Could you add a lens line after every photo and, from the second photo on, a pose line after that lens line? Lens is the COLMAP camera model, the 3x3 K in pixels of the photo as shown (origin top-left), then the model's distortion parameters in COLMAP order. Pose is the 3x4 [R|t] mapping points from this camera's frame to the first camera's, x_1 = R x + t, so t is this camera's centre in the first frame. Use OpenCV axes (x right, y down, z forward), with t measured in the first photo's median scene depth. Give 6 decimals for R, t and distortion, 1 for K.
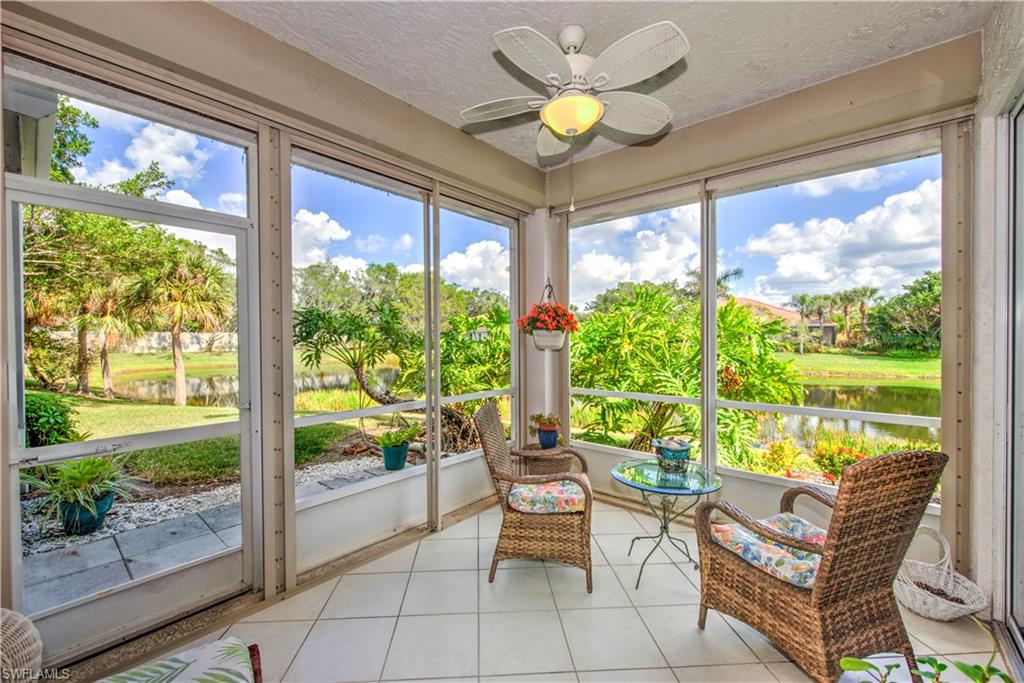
lens RADIAL K [[413.5, 0, 512.0], [0, 413.5, 341.5], [0, 0, 1]] dist [0.001375, 0.000227]
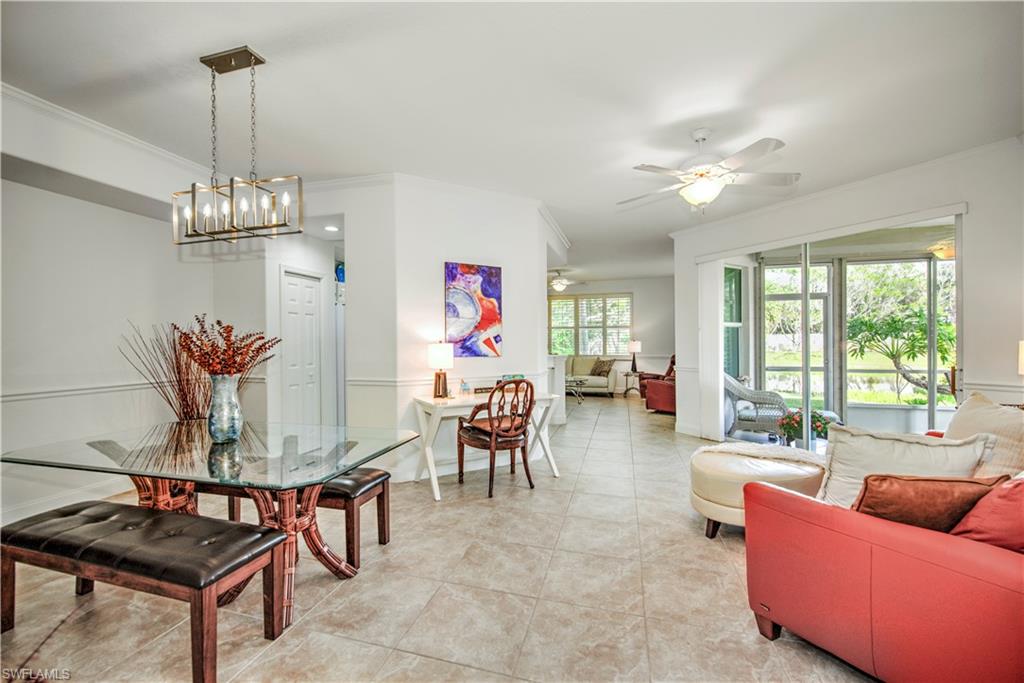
lens RADIAL K [[413.5, 0, 512.0], [0, 413.5, 341.5], [0, 0, 1]] dist [0.001375, 0.000227]
pose [[0.409272, -0.001806, -0.912411, 0.336349], [-0.003046, 0.999990, -0.003346, 0.014103], [0.912407, 0.004149, 0.409262, -0.679990]]
